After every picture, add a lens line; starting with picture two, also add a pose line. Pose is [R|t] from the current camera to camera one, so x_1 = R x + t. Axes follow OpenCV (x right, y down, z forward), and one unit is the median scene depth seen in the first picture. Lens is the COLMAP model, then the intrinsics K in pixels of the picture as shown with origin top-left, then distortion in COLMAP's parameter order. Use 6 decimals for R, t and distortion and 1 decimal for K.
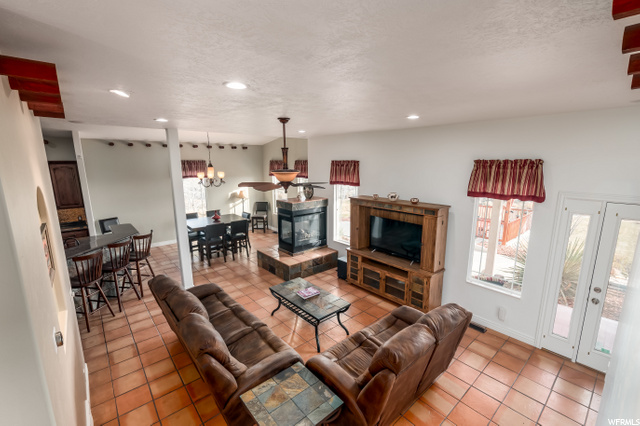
lens RADIAL K [[275.0, 0, 320.0], [0, 275.0, 213.0], [0, 0, 1]] dist [-0.000431, -0.000182]
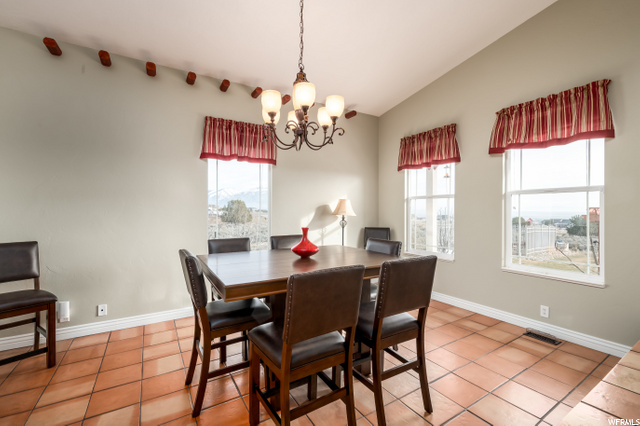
lens RADIAL K [[275.0, 0, 320.0], [0, 275.0, 213.0], [0, 0, 1]] dist [-0.000431, -0.000182]
pose [[0.986797, 0.000570, -0.161960, -0.315053], [-0.030678, 0.982549, -0.183456, 0.031211], [0.159029, 0.186002, 0.969594, 0.705497]]
